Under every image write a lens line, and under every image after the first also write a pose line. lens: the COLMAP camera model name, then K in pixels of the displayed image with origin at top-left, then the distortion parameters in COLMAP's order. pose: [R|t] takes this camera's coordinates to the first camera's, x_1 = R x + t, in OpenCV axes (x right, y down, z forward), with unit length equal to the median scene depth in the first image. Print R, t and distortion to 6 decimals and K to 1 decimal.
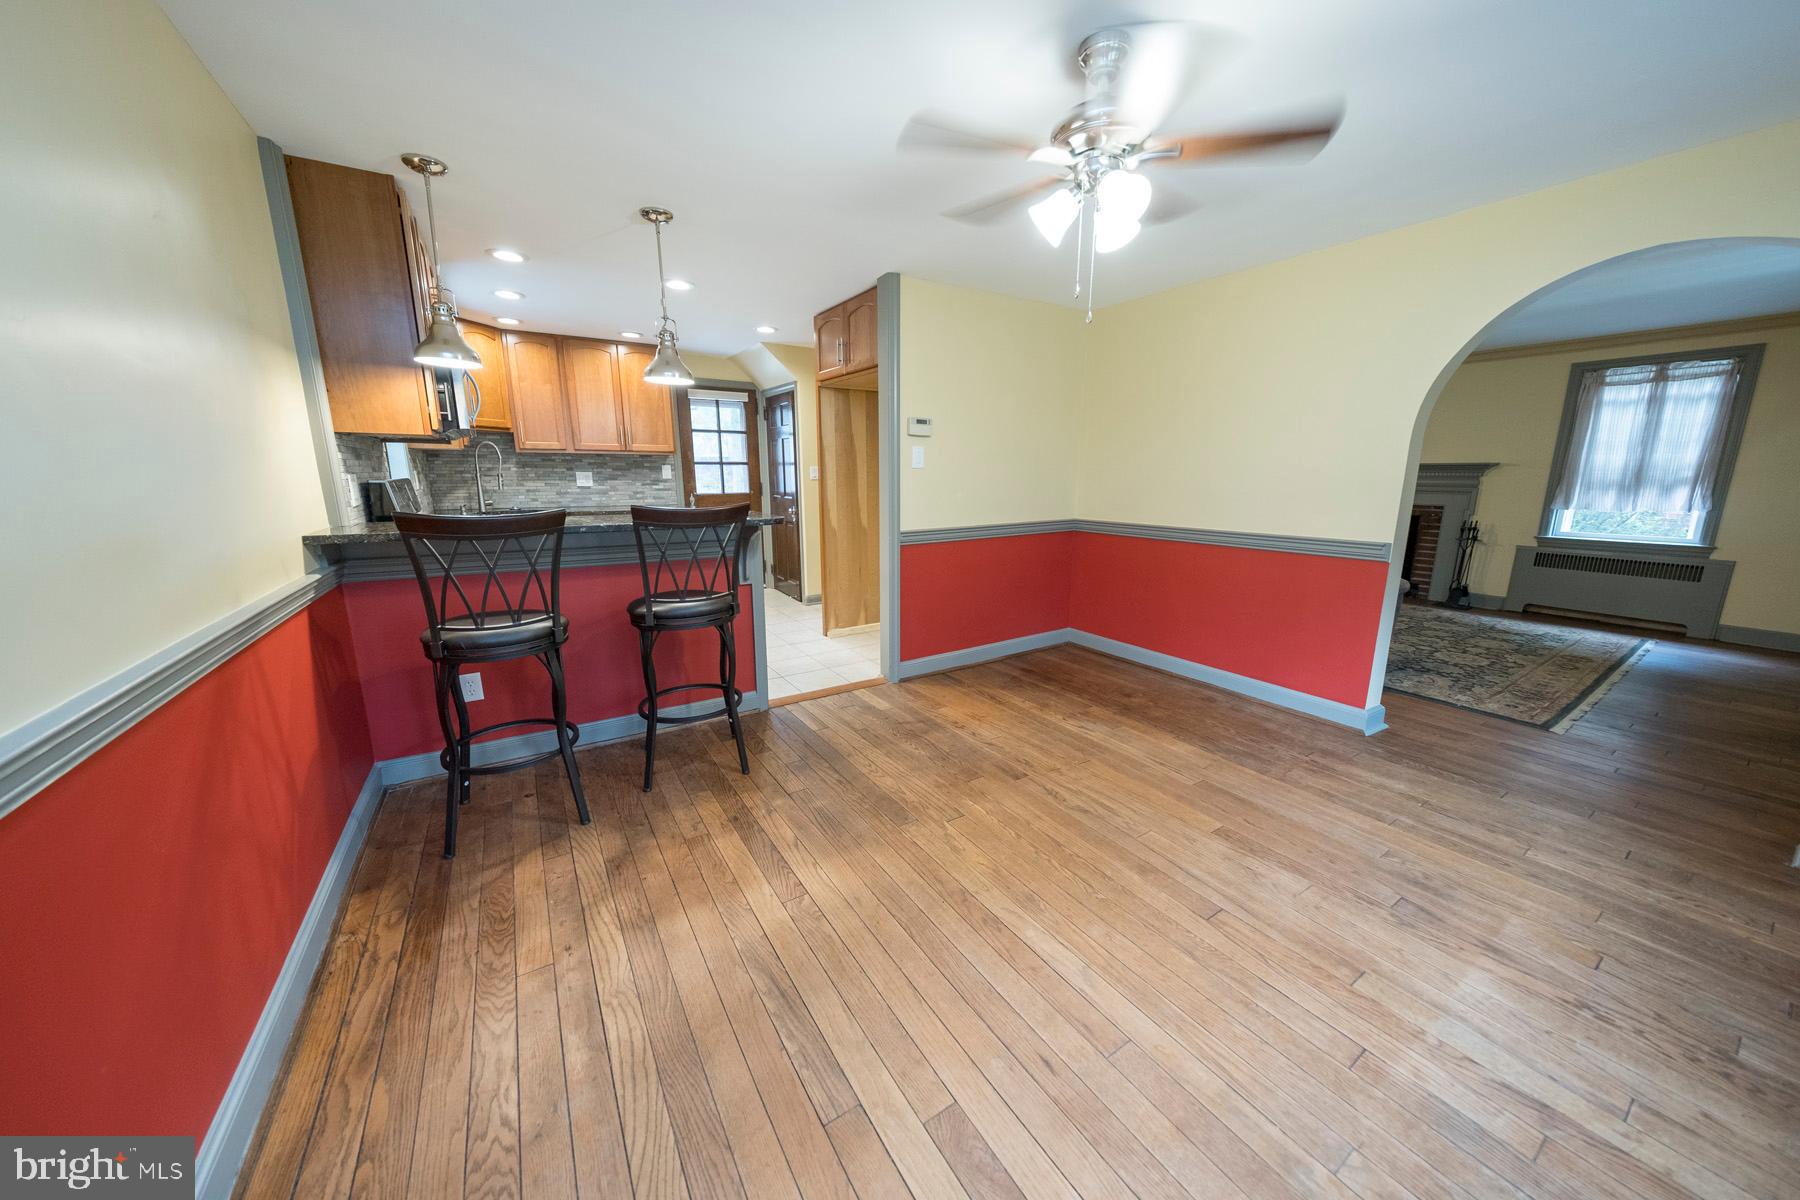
lens RADIAL K [[601.8, 0, 918.9], [0, 601.8, 614.6], [0, 0, 1]] dist [0.001778, -0.002057]
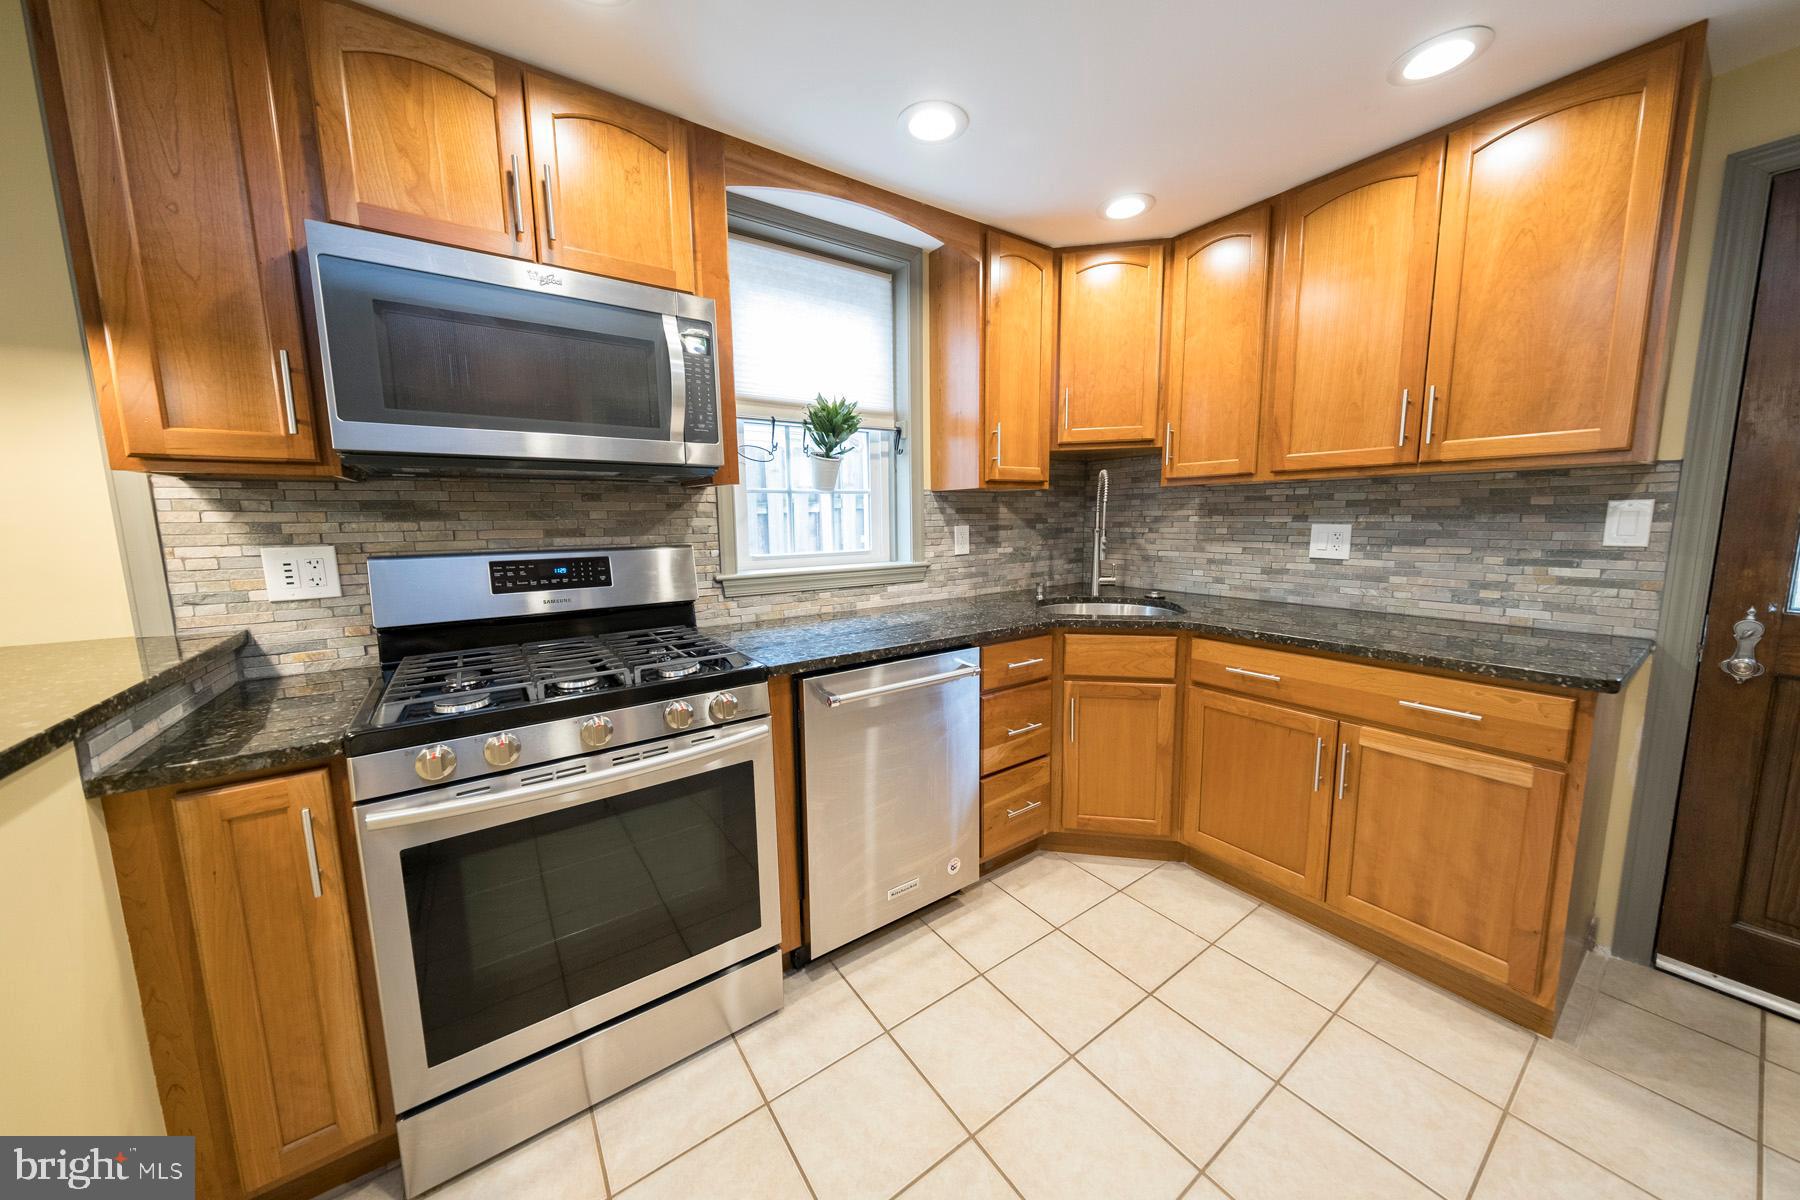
lens RADIAL K [[605.1, 0, 898.8], [0, 605.1, 596.1], [0, 0, 1]] dist [0.001663, -0.002213]
pose [[0.015166, 0.125254, -0.992009, -0.144030], [-0.214390, 0.969456, 0.119129, -0.168925], [0.976630, 0.210870, 0.041556, 0.680567]]
